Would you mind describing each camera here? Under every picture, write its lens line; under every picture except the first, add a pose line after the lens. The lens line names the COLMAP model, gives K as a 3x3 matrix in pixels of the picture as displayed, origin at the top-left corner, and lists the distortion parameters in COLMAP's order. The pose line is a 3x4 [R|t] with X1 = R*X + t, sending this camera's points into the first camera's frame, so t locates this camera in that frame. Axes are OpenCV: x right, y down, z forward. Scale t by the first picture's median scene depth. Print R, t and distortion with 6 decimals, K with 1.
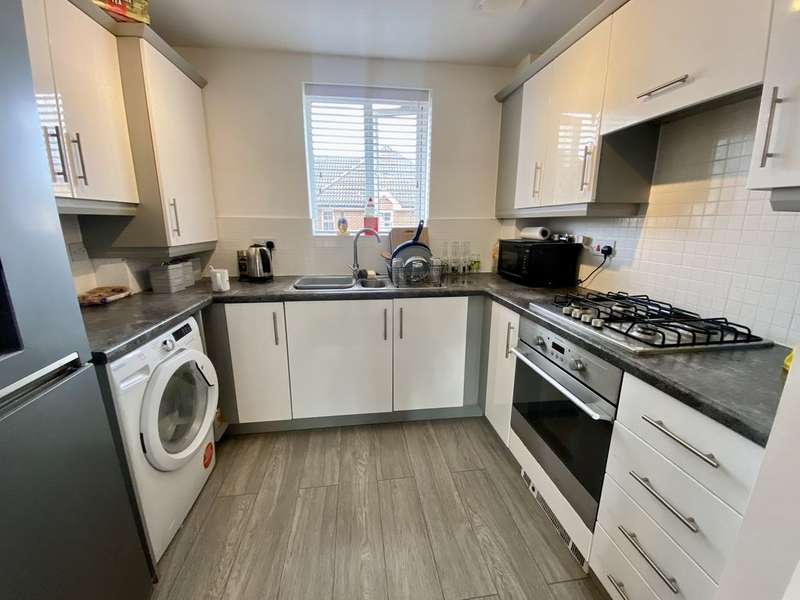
lens RADIAL K [[321.7, 0, 399.4], [0, 321.7, 301.5], [0, 0, 1]] dist [0.023610, -0.022664]
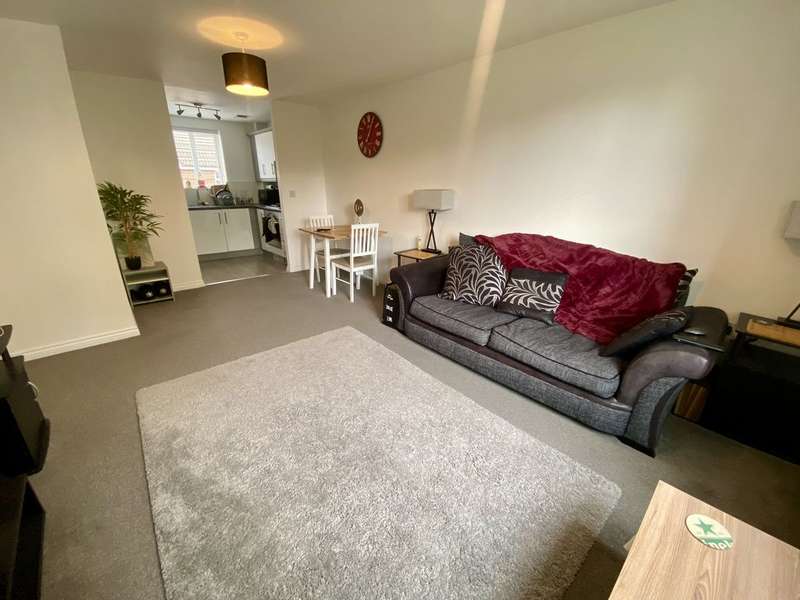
lens RADIAL K [[323.3, 0, 399.1], [0, 323.3, 301.4], [0, 0, 1]] dist [0.020652, -0.019933]
pose [[0.826933, -0.193238, 0.528053, -0.487847], [0.127466, 0.979069, 0.158672, 0.659768], [-0.547662, -0.063903, 0.834256, -2.922416]]
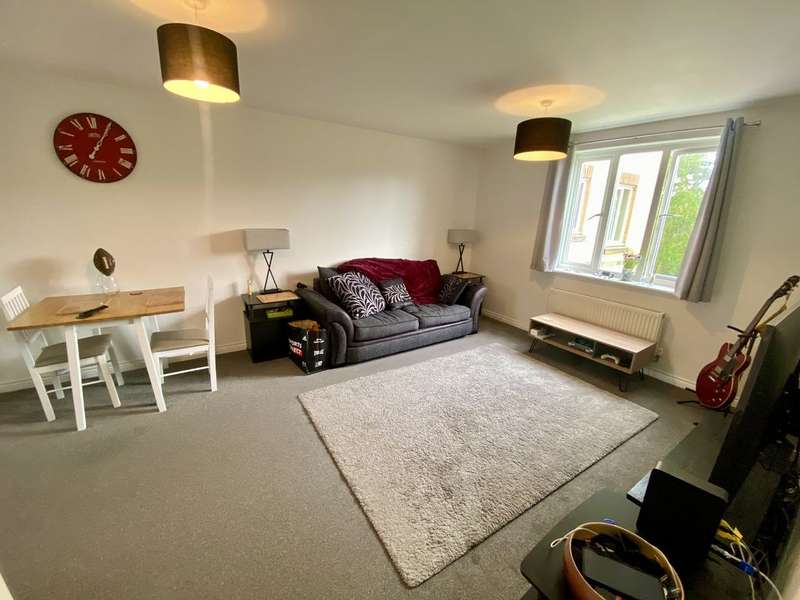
lens RADIAL K [[323.3, 0, 399.1], [0, 323.3, 301.4], [0, 0, 1]] dist [0.020652, -0.019933]
pose [[-0.423273, -0.247280, 0.871603, -1.271644], [0.183375, 0.918739, 0.349704, 0.157457], [-0.887250, 0.307851, -0.343533, -1.104367]]
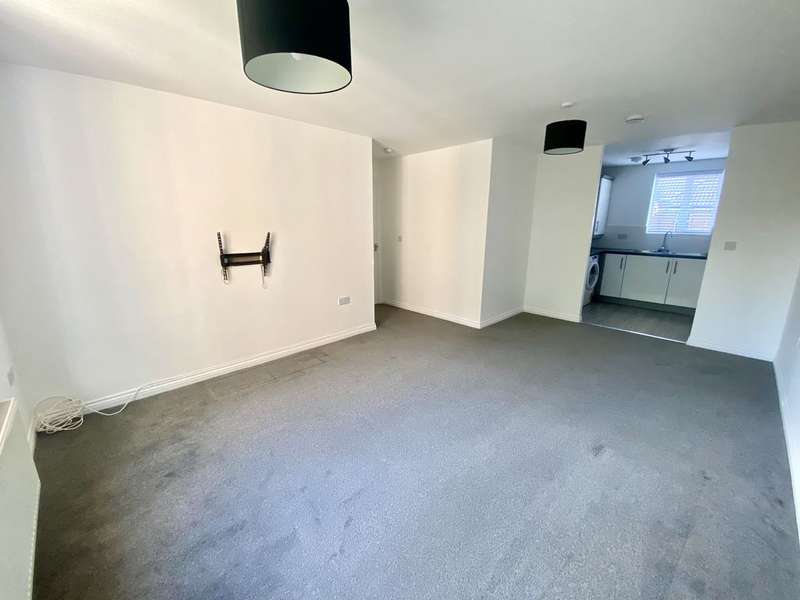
lens RADIAL K [[329.3, 0, 394.1], [0, 329.3, 298.7], [0, 0, 1]] dist [0.020652, -0.022540]
pose [[0.581956, 0.183252, -0.792304, 0.996089], [-0.191853, 0.977717, 0.085218, 0.616089], [0.790266, 0.102413, 0.604146, -2.811907]]
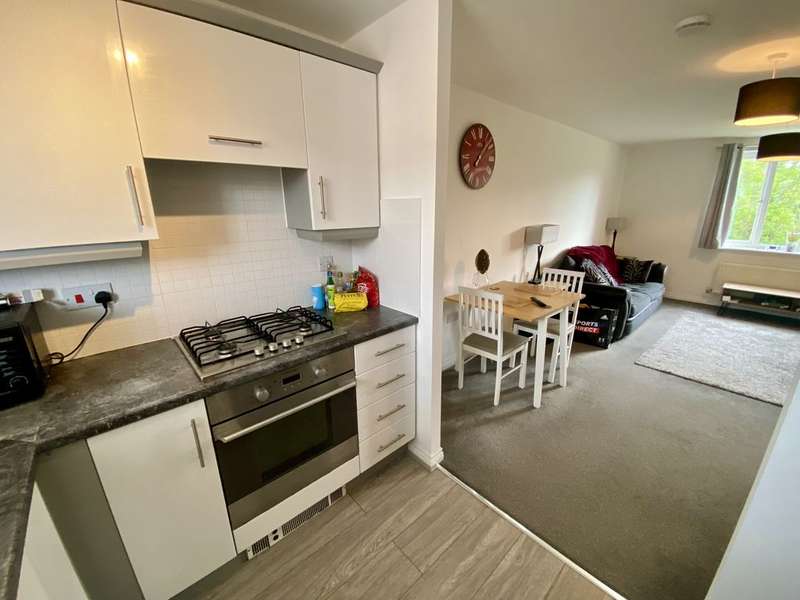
lens RADIAL K [[323.3, 0, 399.1], [0, 323.3, 301.4], [0, 0, 1]] dist [0.020652, -0.019933]
pose [[-0.564290, -0.226322, 0.793949, -0.385849], [0.204211, 0.893541, 0.399852, -0.342720], [-0.799922, 0.387766, -0.457999, 0.879909]]
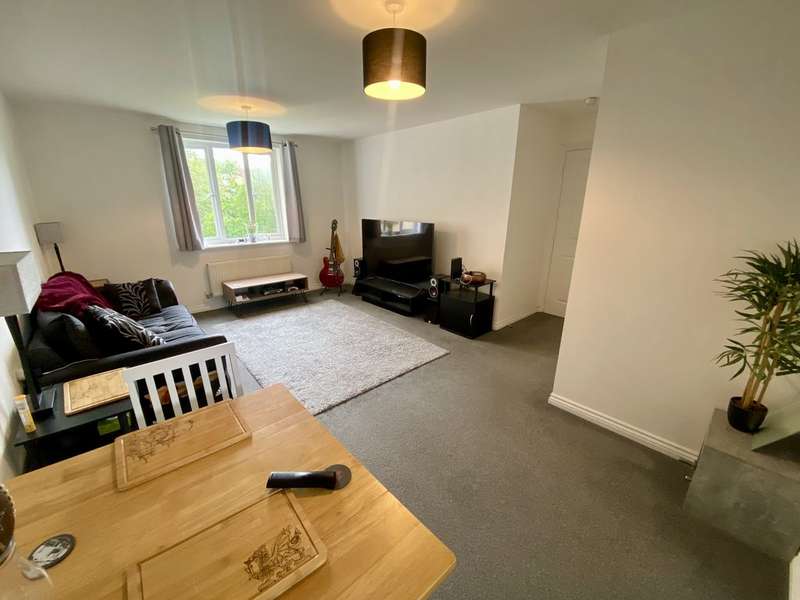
lens RADIAL K [[321.7, 0, 399.4], [0, 321.7, 301.5], [0, 0, 1]] dist [0.023610, -0.022664]
pose [[-0.819693, 0.170072, -0.546972, 0.618992], [-0.136888, 0.869074, 0.475366, -0.103400], [0.556206, 0.464528, -0.689092, -0.078011]]
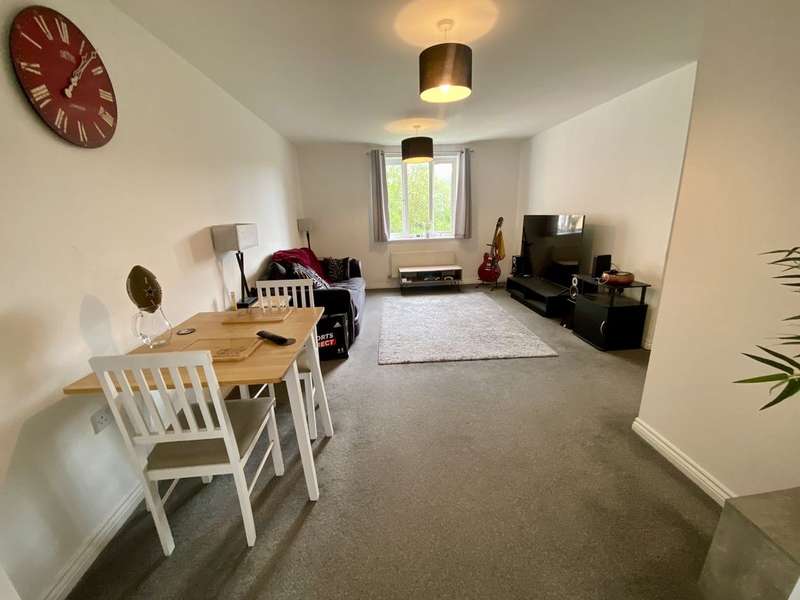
lens RADIAL K [[323.3, 0, 399.1], [0, 323.3, 301.4], [0, 0, 1]] dist [0.020652, -0.019933]
pose [[-0.996808, 0.016493, 0.078112, 0.034606], [0.052290, 0.874227, 0.482694, -0.107115], [-0.060326, 0.485238, -0.872299, 0.379104]]
